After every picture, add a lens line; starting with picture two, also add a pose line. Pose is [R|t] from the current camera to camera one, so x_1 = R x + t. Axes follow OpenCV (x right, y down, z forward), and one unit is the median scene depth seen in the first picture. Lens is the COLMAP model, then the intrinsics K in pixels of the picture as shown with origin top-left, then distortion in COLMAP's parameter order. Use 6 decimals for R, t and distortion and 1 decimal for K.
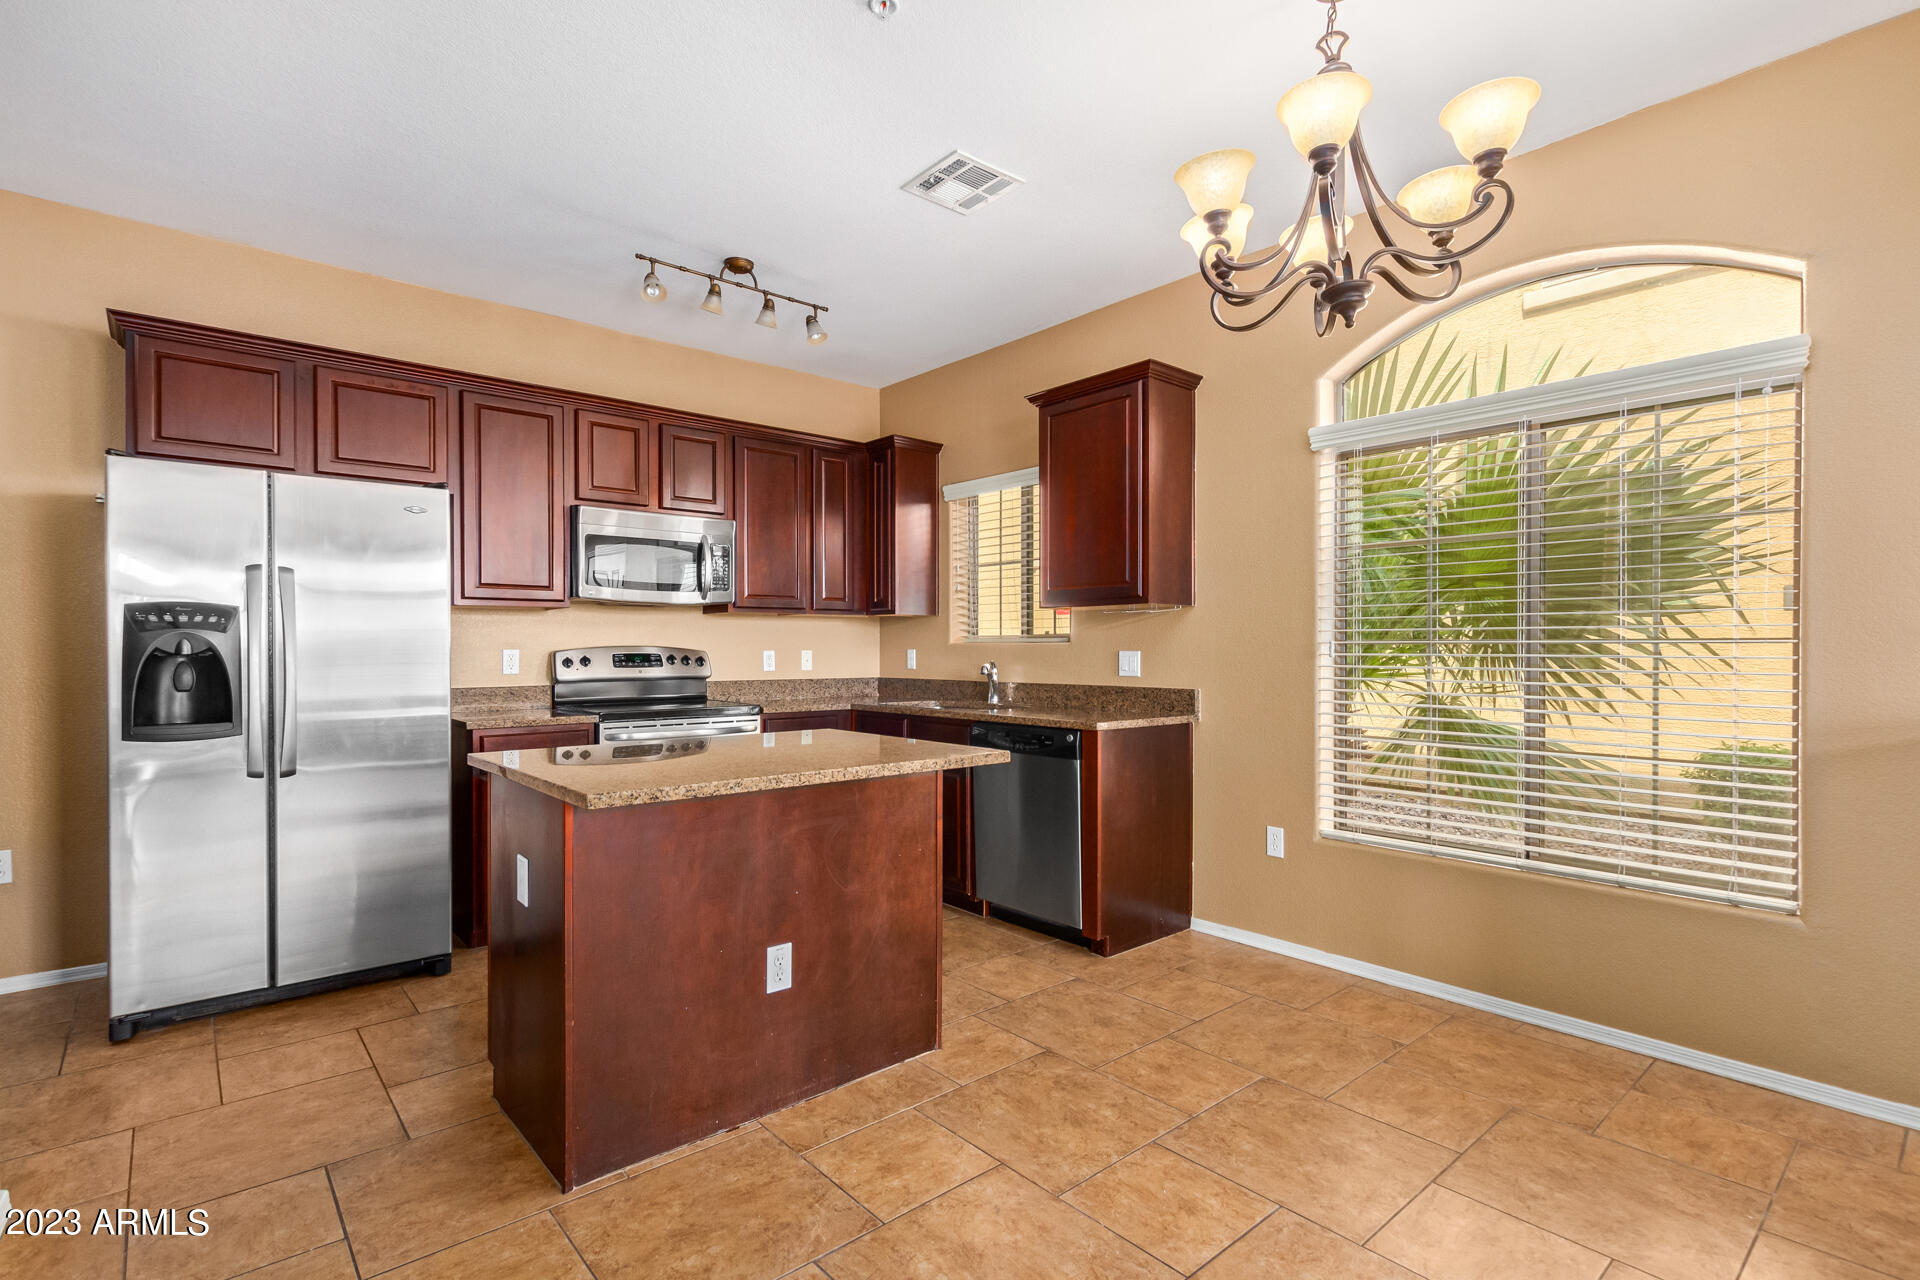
lens RADIAL K [[916.8, 0, 970.1], [0, 916.8, 653.3], [0, 0, 1]] dist [0.004213, -0.000575]
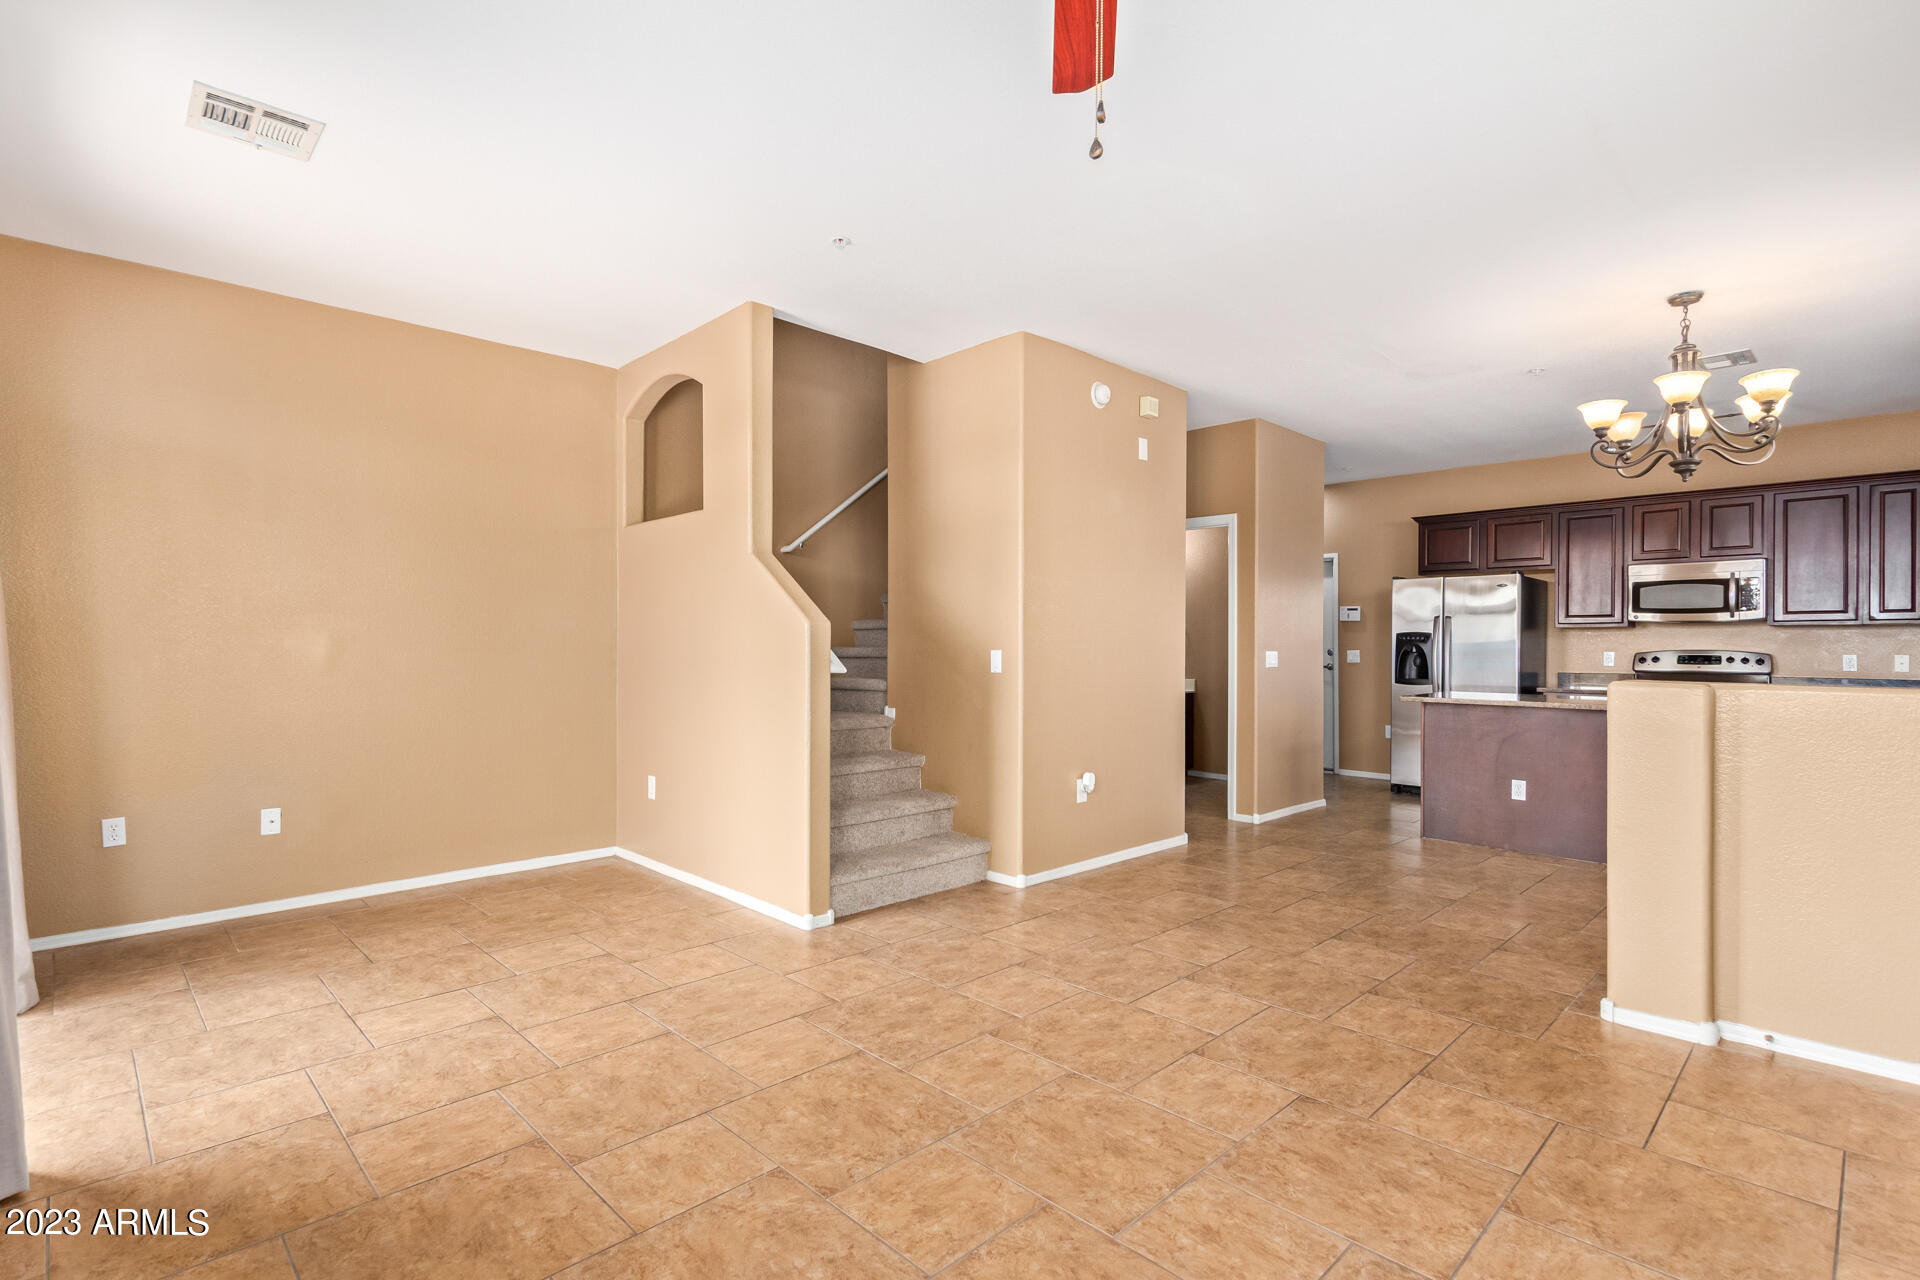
lens RADIAL K [[915.7, 0, 957.7], [0, 915.7, 647.2], [0, 0, 1]] dist [0.022984, -0.012985]
pose [[0.062887, -0.001970, -0.998019, 1.193403], [-0.012603, 0.999917, -0.002768, 0.007204], [0.997941, 0.012752, 0.062857, -0.323268]]
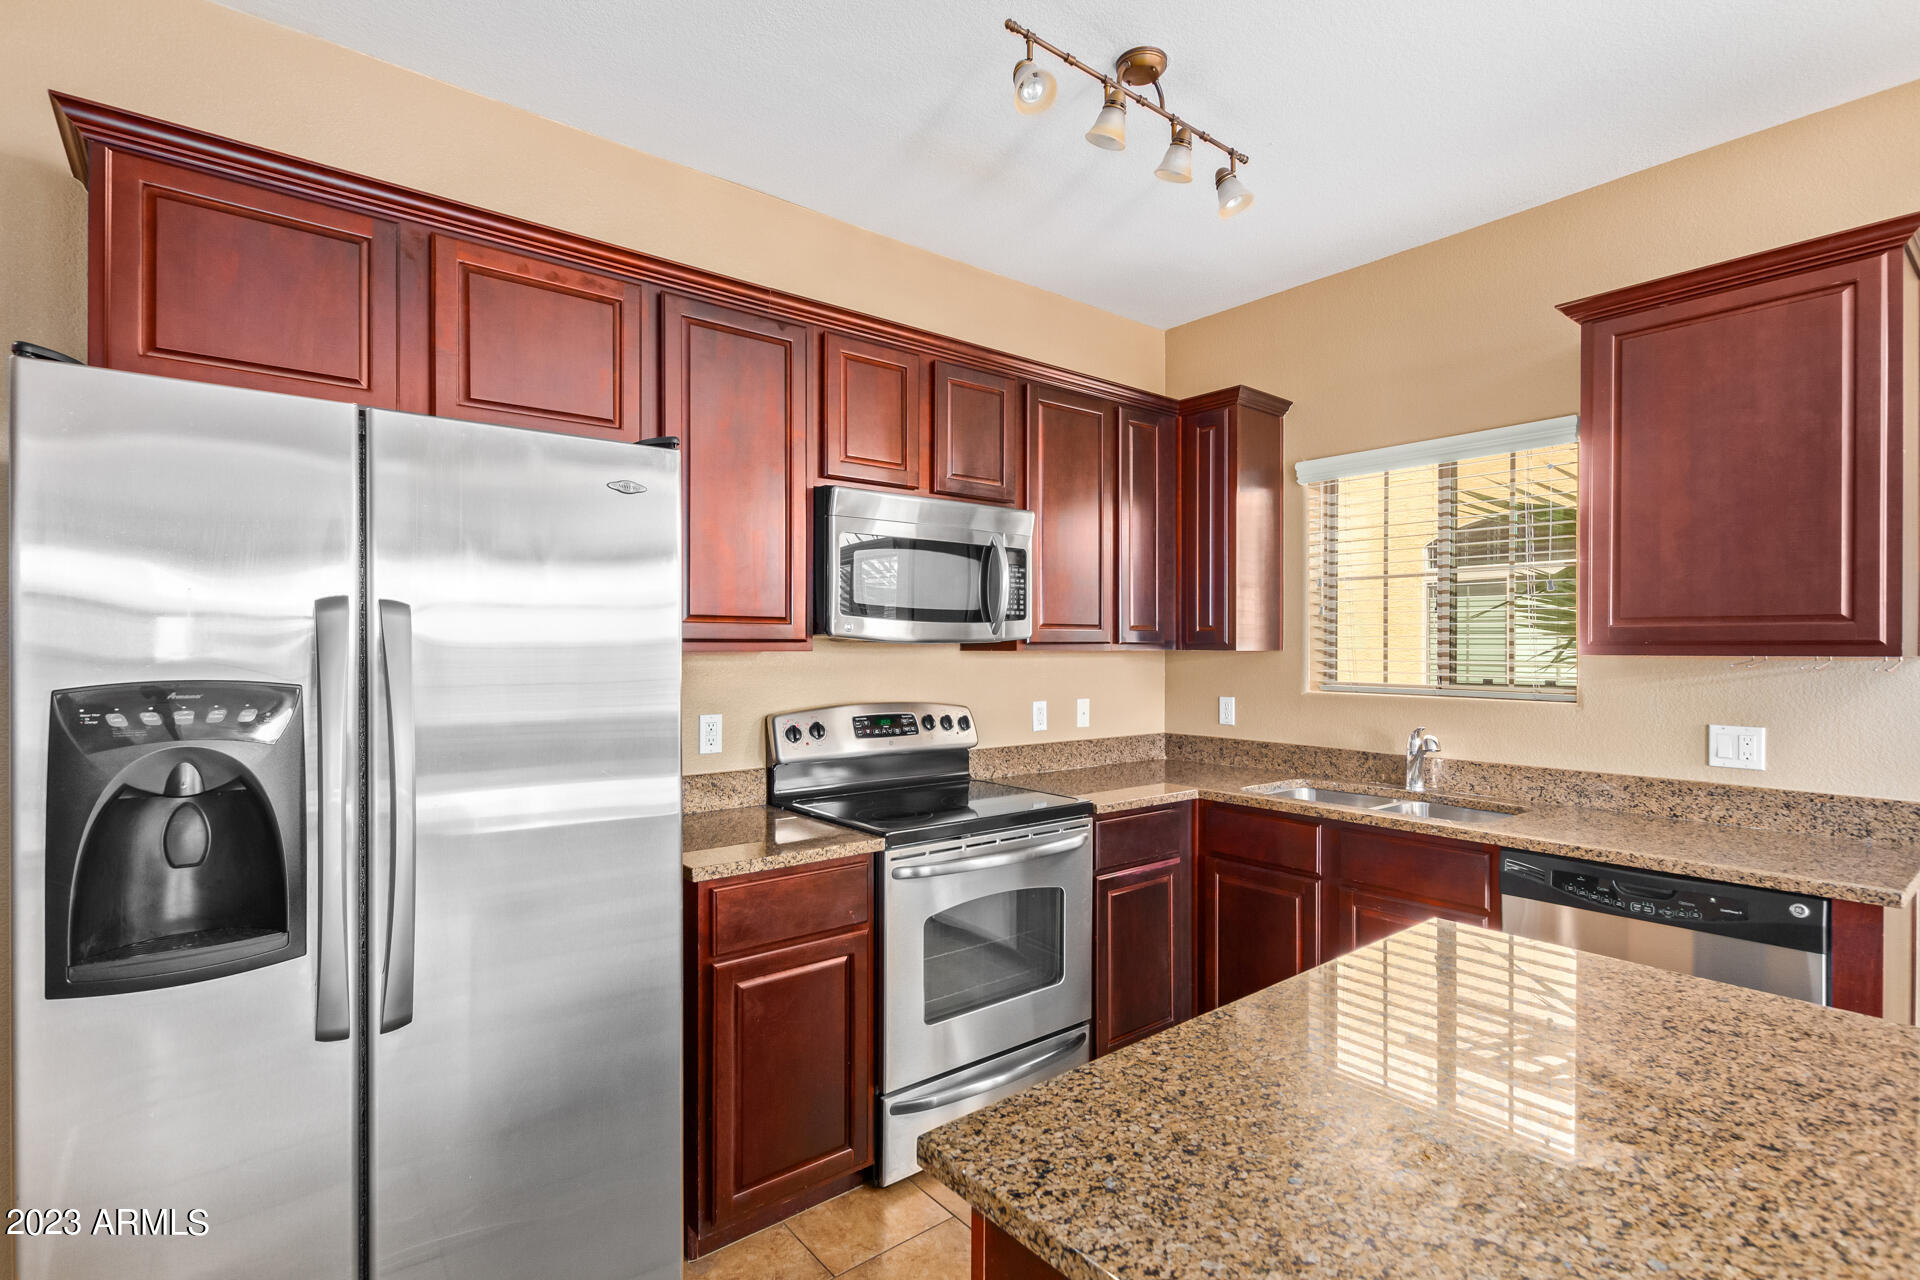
lens RADIAL K [[916.8, 0, 970.1], [0, 916.8, 653.3], [0, 0, 1]] dist [0.004213, -0.000575]
pose [[0.999364, 0.003506, -0.035496, -0.318190], [-0.003490, 0.999994, 0.000516, -0.050659], [0.035497, -0.000392, 0.999370, 0.394994]]
